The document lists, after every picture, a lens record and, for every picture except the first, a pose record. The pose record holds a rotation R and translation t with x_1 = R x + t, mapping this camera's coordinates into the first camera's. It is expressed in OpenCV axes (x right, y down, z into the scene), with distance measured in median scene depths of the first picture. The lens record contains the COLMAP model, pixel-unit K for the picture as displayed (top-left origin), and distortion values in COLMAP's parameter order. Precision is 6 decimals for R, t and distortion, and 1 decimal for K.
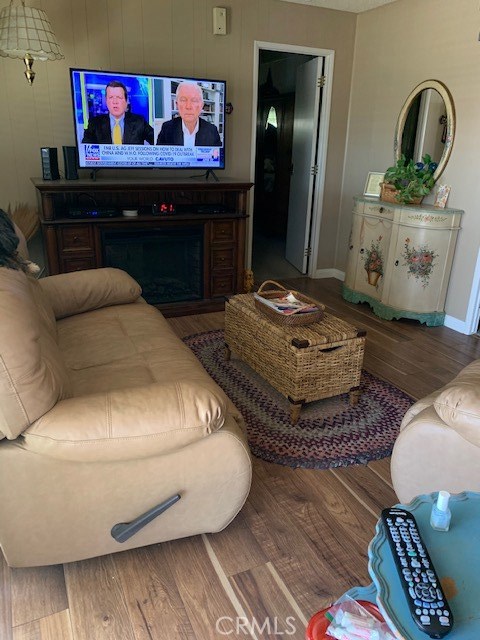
lens RADIAL K [[480.5, 0, 240.0], [0, 480.5, 320.0], [0, 0, 1]] dist [0.003455, -0.082002]
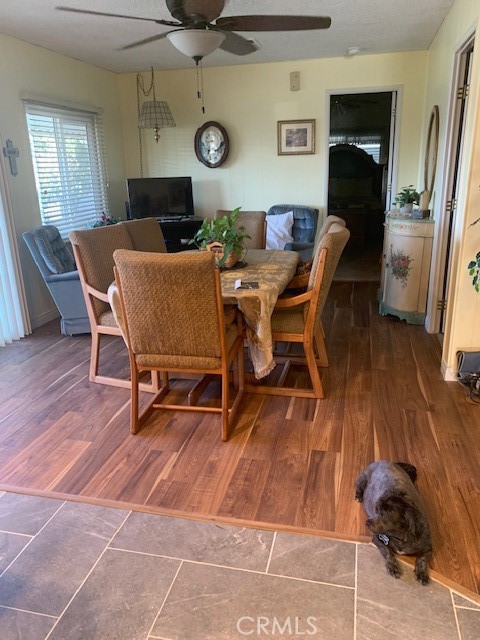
lens RADIAL K [[480.5, 0, 240.0], [0, 480.5, 320.0], [0, 0, 1]] dist [0.003455, -0.082002]
pose [[0.783767, 0.139316, -0.605227, 0.767323], [-0.163782, 0.986383, 0.014957, 0.052571], [0.599070, 0.087403, 0.795912, -0.124998]]
